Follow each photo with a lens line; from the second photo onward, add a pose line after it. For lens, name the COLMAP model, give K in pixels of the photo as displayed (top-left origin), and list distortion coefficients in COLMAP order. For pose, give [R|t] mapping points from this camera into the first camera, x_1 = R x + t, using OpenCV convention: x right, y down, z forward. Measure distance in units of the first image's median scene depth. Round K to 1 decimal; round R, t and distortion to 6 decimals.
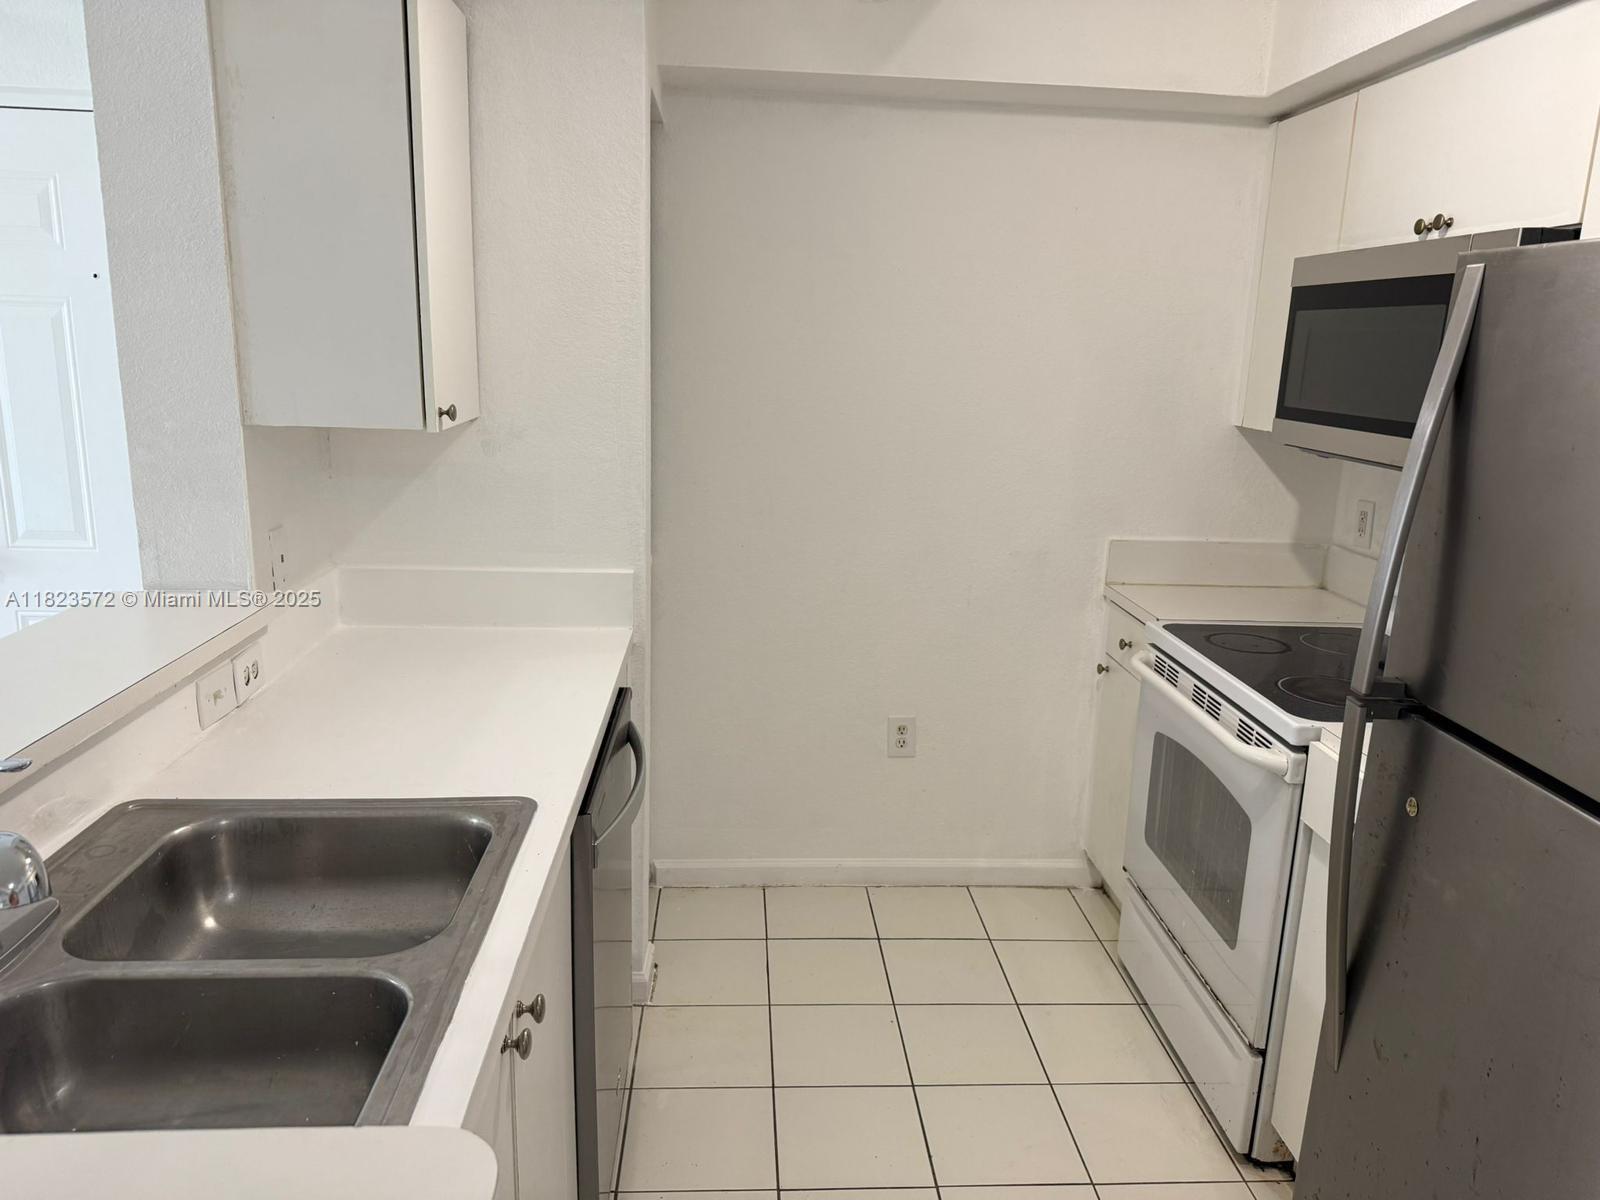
lens RADIAL K [[1100.7, 0, 800.0], [0, 1100.7, 600.0], [0, 0, 1]] dist [0.065594, -0.131508]
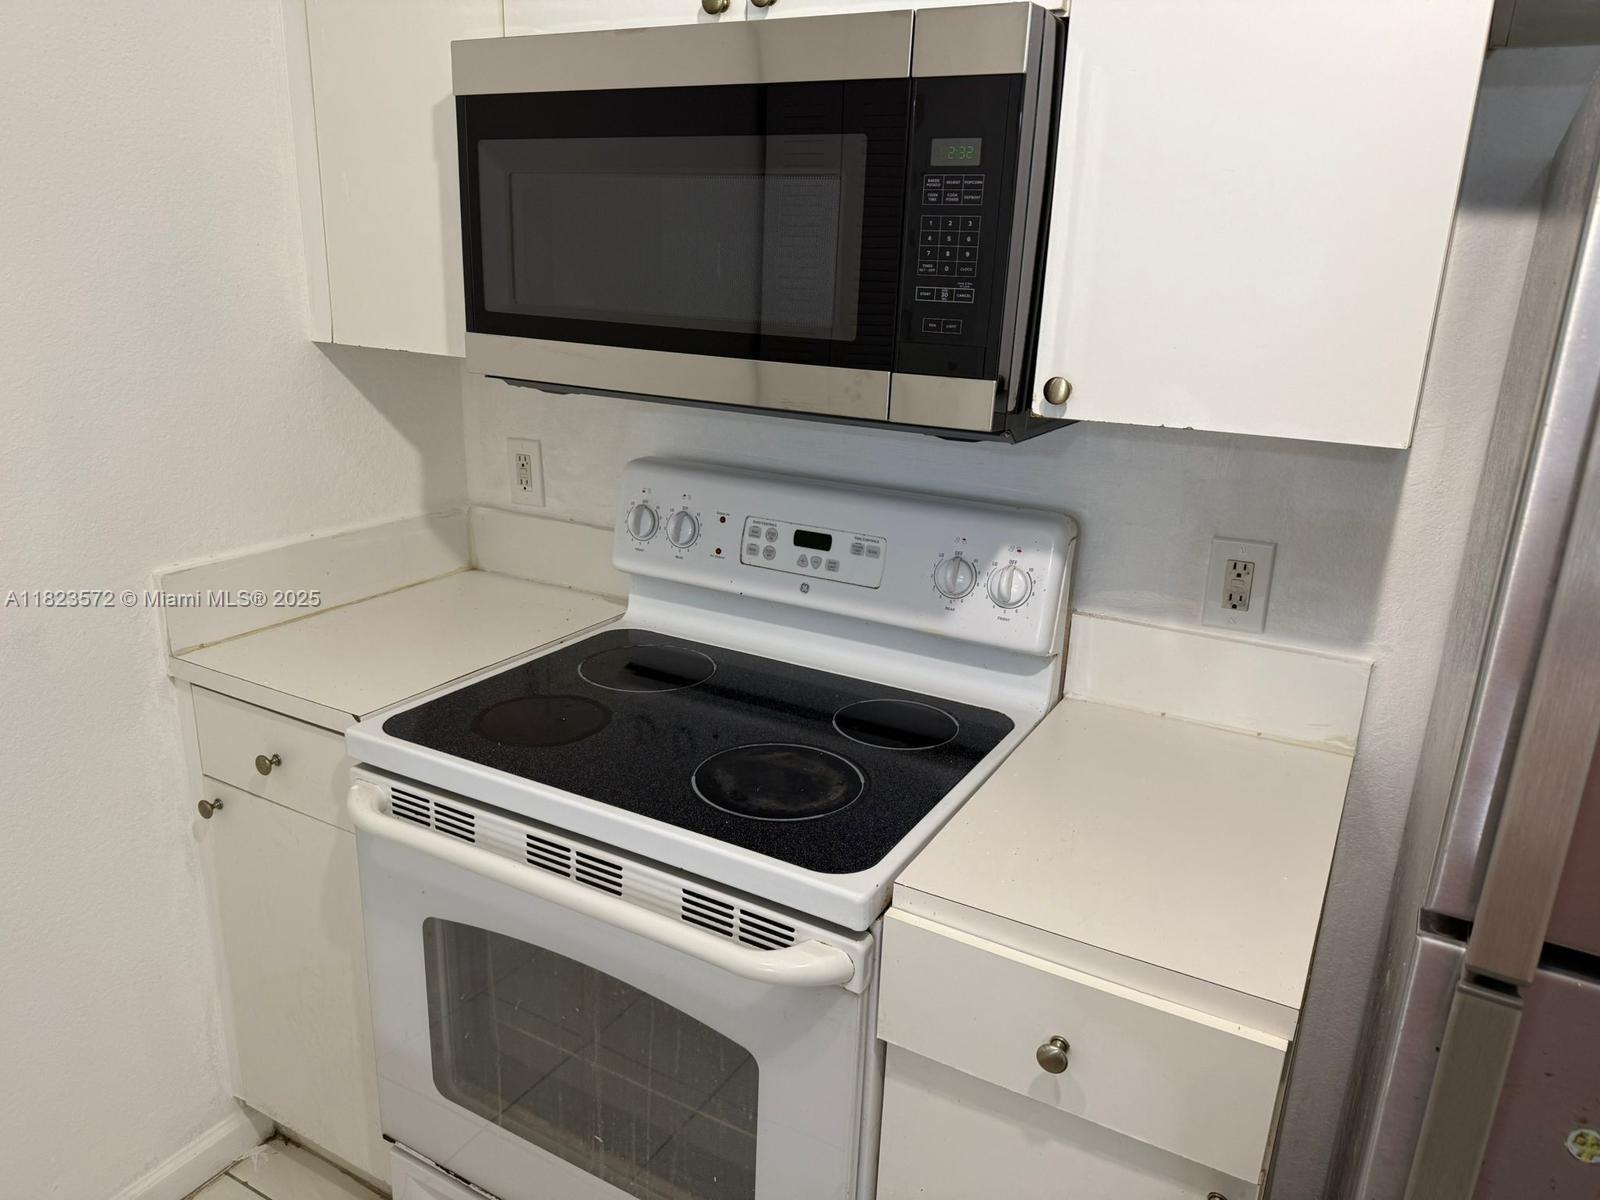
lens RADIAL K [[1121.7, 0, 810.3], [0, 1121.7, 605.4], [0, 0, 1]] dist [0.044404, -0.057057]
pose [[0.533263, -0.257606, 0.805773, 0.009451], [0.170992, 0.965669, 0.195562, -0.115475], [-0.828488, 0.033495, 0.559004, 0.547982]]
